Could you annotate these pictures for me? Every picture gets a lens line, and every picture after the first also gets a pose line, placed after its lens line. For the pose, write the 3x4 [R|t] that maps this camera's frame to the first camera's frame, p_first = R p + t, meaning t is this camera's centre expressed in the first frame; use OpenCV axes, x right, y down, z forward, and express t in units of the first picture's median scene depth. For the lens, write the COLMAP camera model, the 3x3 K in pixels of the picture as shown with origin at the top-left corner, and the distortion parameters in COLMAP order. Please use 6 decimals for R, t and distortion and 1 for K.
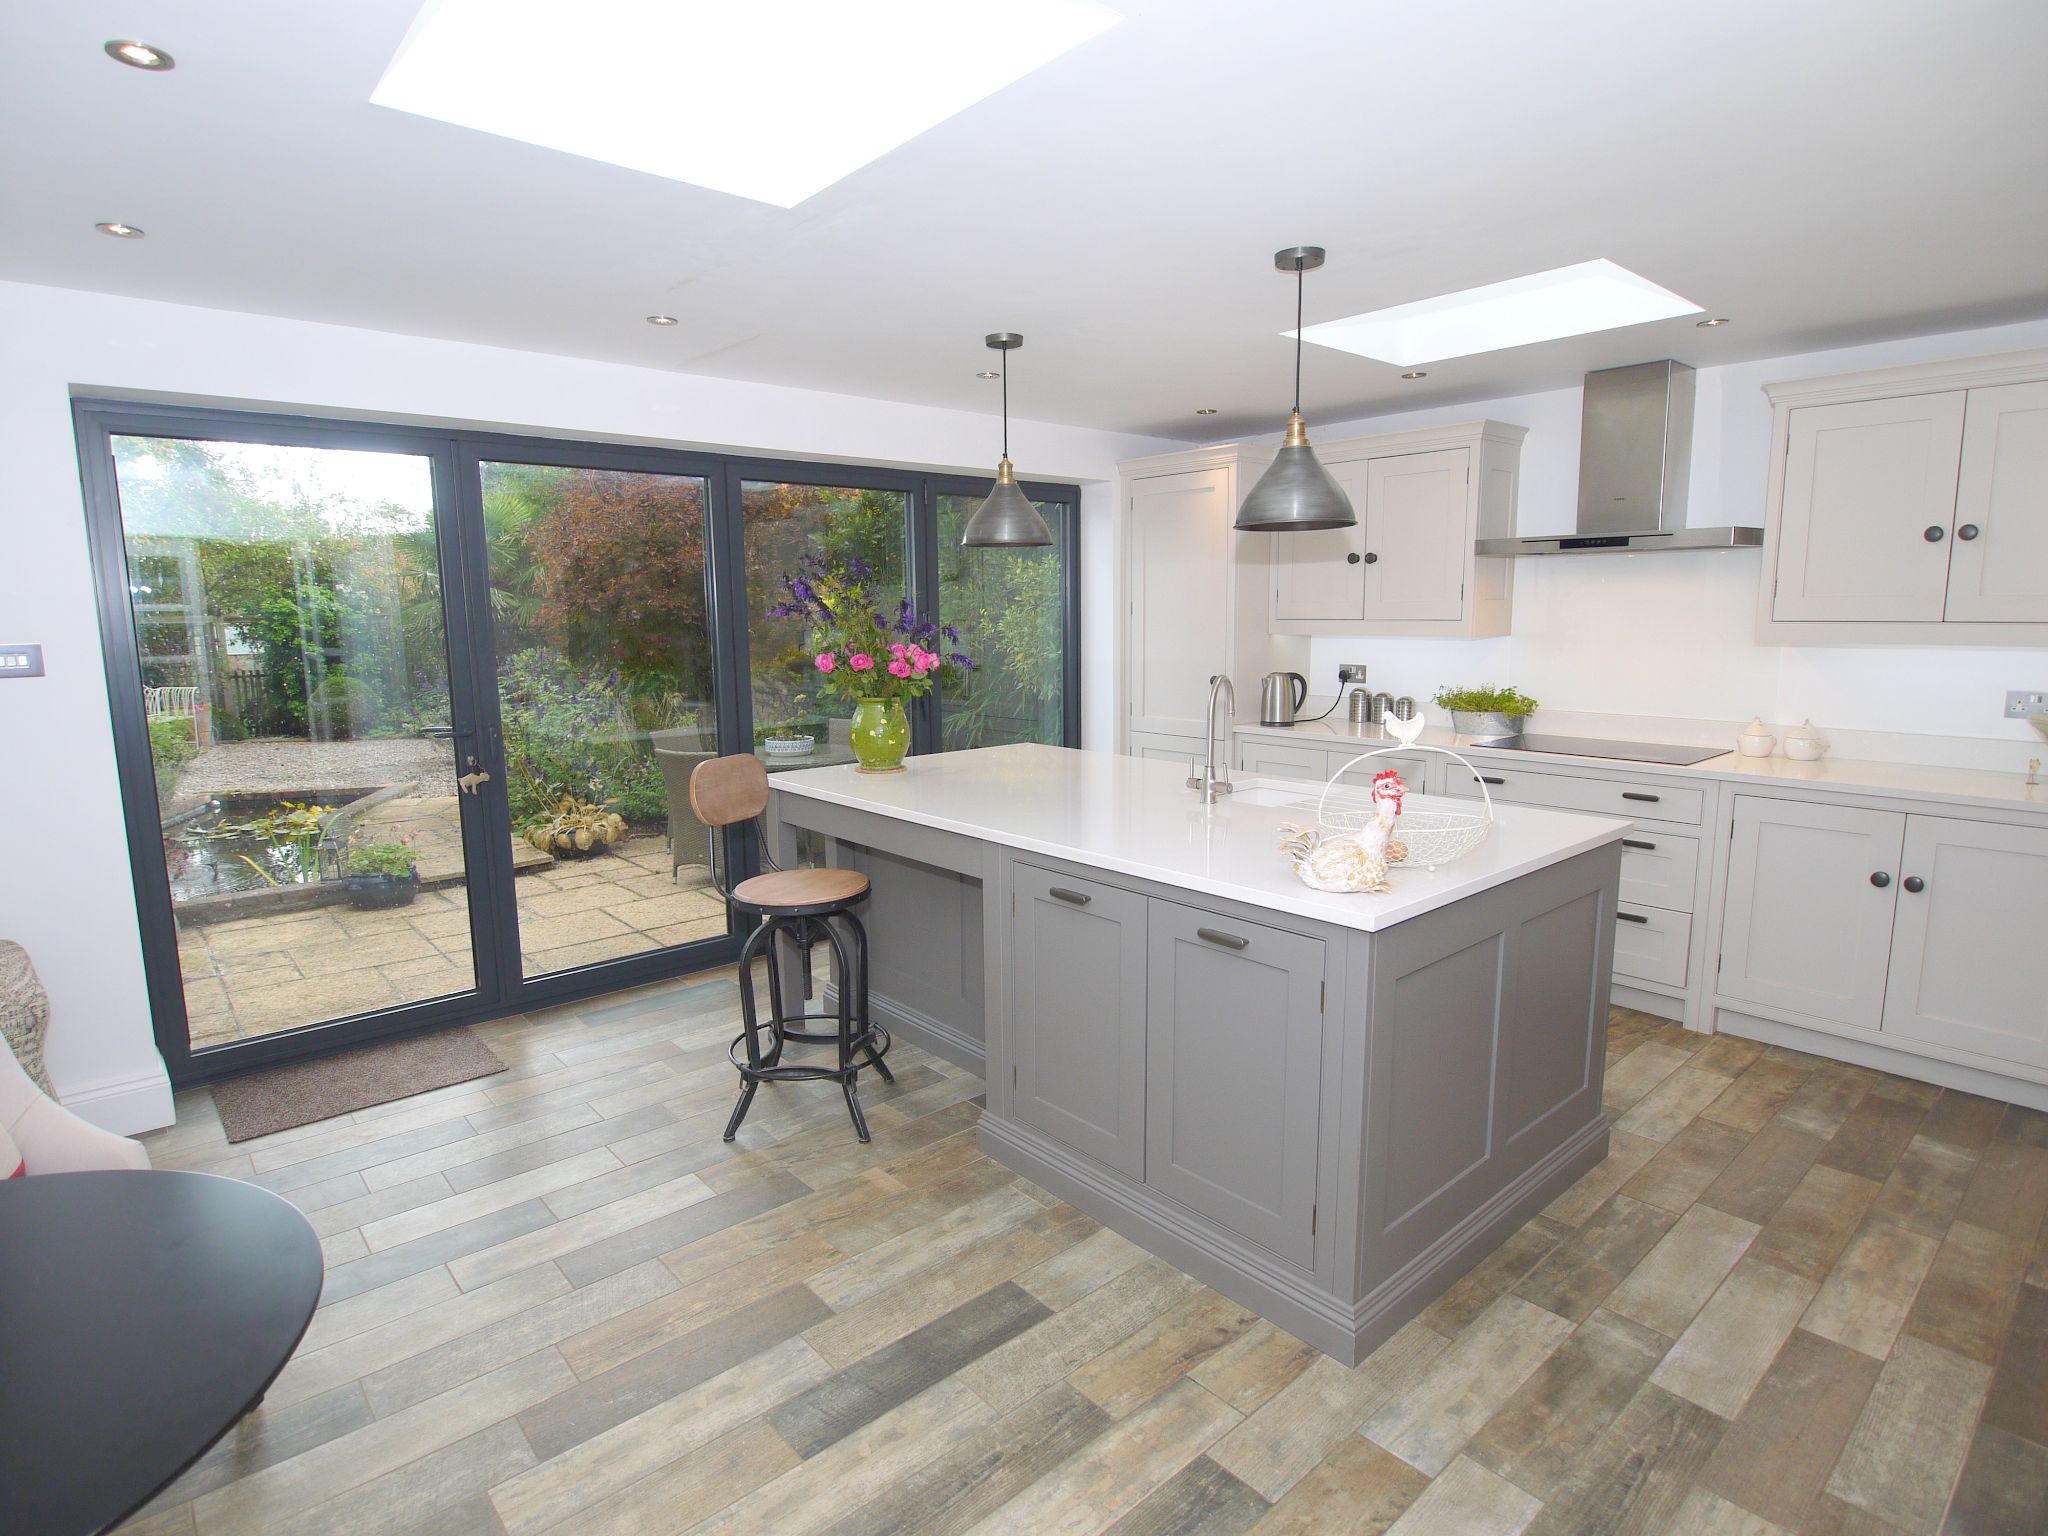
lens RADIAL K [[1078.4, 0, 1011.1], [0, 1078.4, 774.3], [0, 0, 1]] dist [-0.020794, -0.001428]
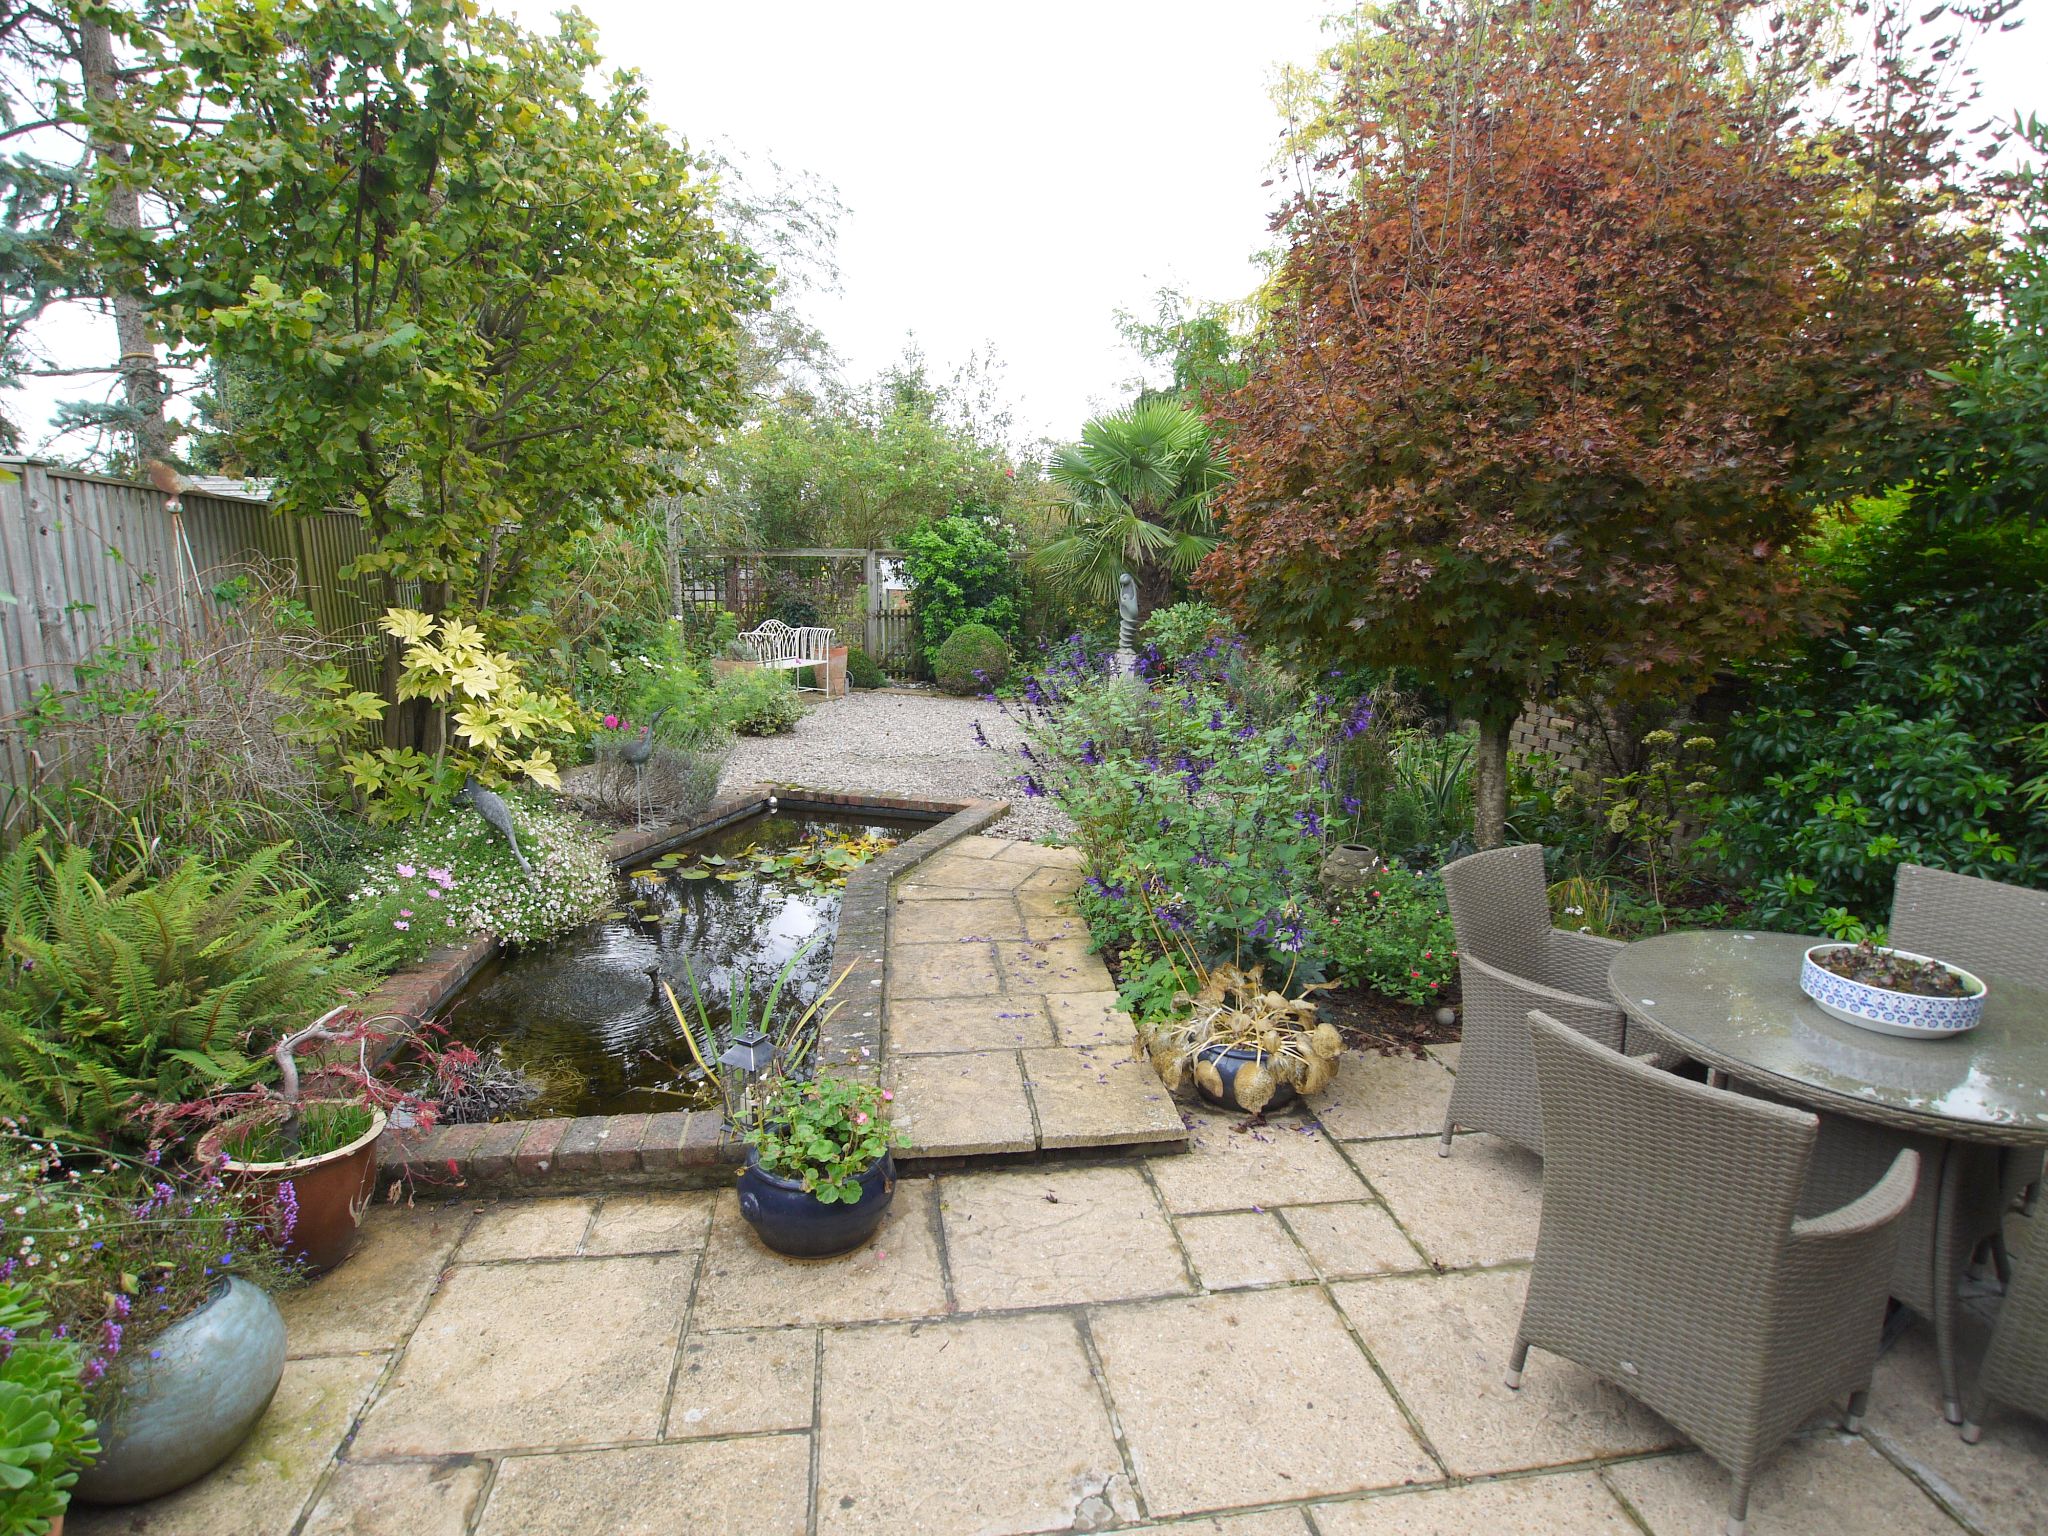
lens RADIAL K [[1078.4, 0, 1011.1], [0, 1078.4, 774.3], [0, 0, 1]] dist [-0.020794, -0.001428]
pose [[0.840926, 0.128750, -0.525610, -0.476493], [-0.101558, 0.991575, 0.080406, -0.163019], [0.531534, -0.014235, 0.846917, 1.028281]]
